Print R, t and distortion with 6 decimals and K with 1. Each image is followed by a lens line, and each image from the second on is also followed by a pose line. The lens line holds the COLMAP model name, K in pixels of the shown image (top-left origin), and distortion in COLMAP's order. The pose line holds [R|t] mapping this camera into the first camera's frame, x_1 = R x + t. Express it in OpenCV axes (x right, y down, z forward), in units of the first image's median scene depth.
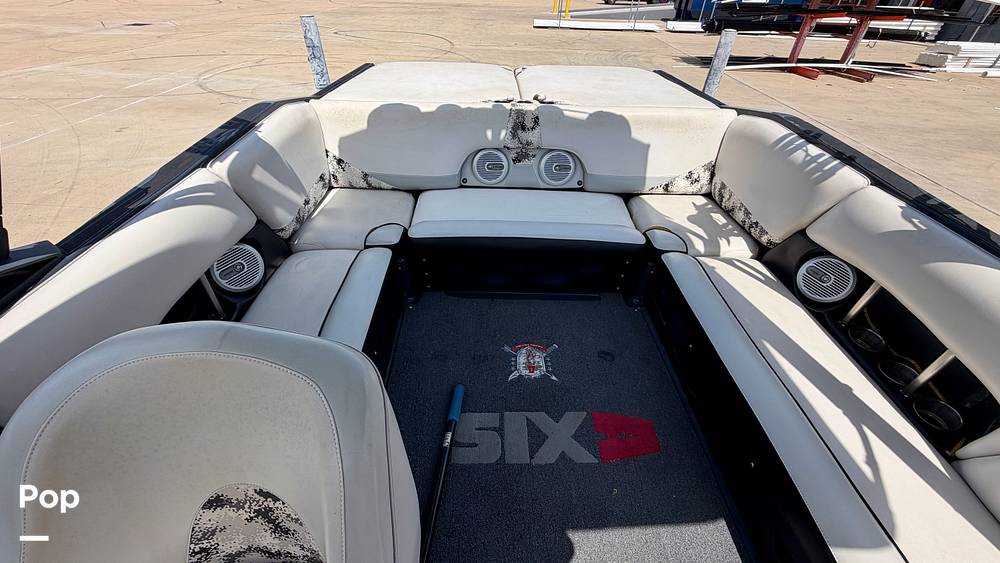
lens RADIAL K [[401.2, 0, 496.9], [0, 401.2, 279.9], [0, 0, 1]] dist [0.003545, -0.000396]
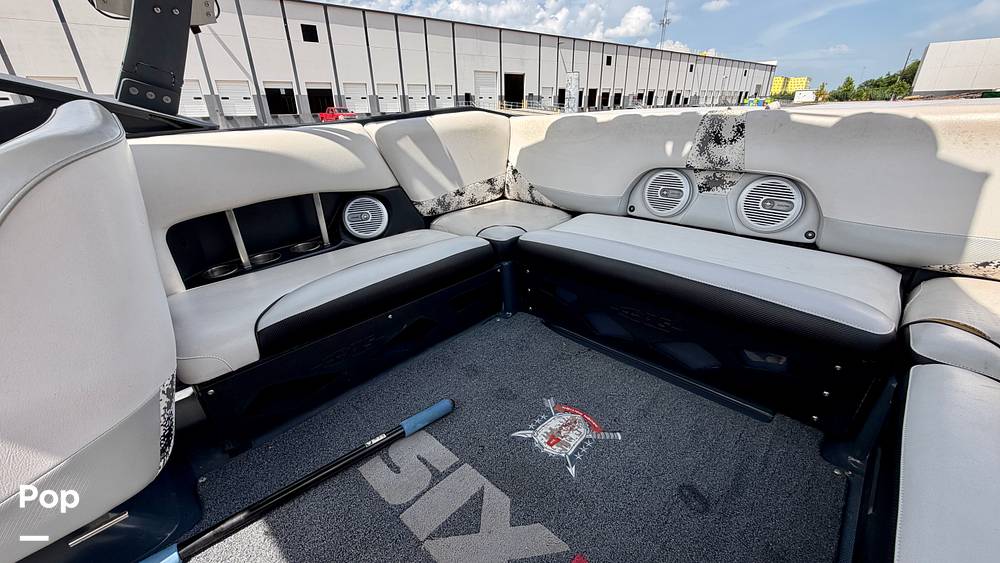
lens RADIAL K [[401.2, 0, 496.9], [0, 401.2, 279.9], [0, 0, 1]] dist [0.003545, -0.000396]
pose [[0.704279, 0.232041, -0.670931, 0.333348], [-0.394861, 0.913437, -0.098576, 0.074592], [0.589980, 0.334350, 0.734938, 0.336940]]
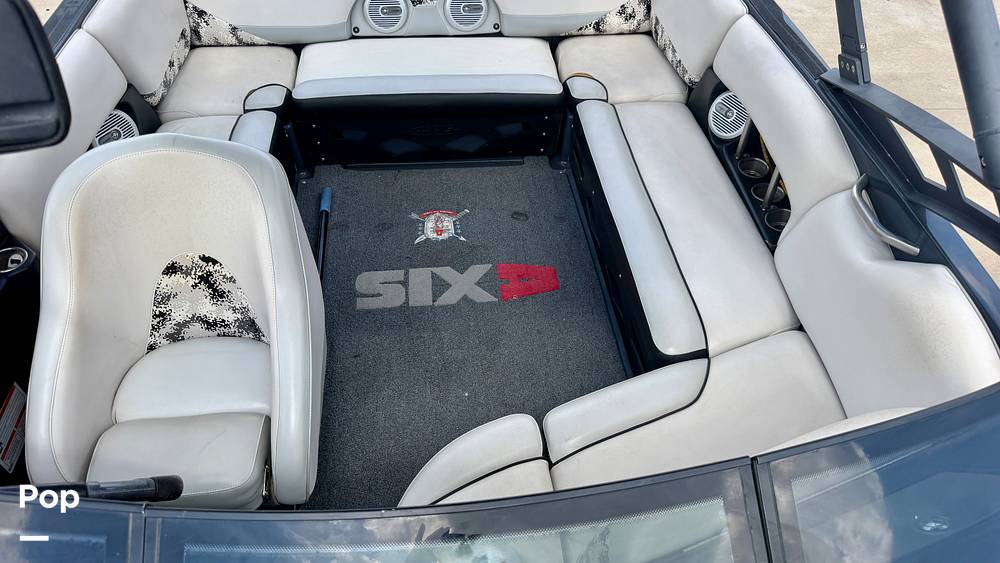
lens RADIAL K [[694.8, 0, 500.0], [0, 694.8, 281.5], [0, 0, 1]] dist [0.150514, -0.318405]
pose [[0.996500, -0.067361, 0.049507, 0.119543], [0.062159, 0.993044, 0.100000, 0.155192], [-0.055899, -0.096573, 0.993755, -0.565039]]
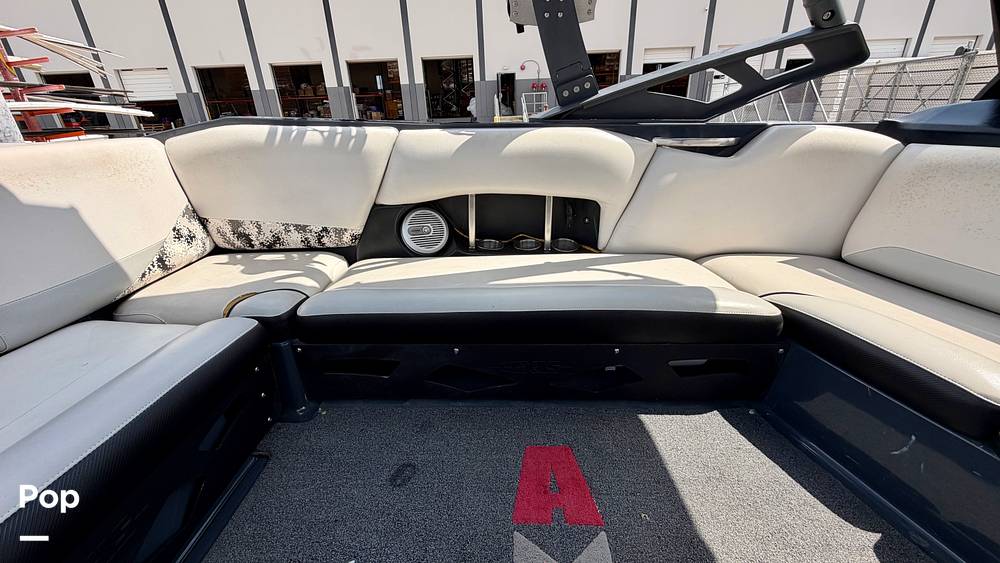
lens RADIAL K [[401.2, 0, 496.9], [0, 401.2, 279.9], [0, 0, 1]] dist [0.003545, -0.000396]
pose [[0.046047, -0.426362, 0.903380, -0.107021], [0.643841, 0.704110, 0.299496, -0.081485], [-0.763772, 0.567842, 0.306932, 0.502463]]
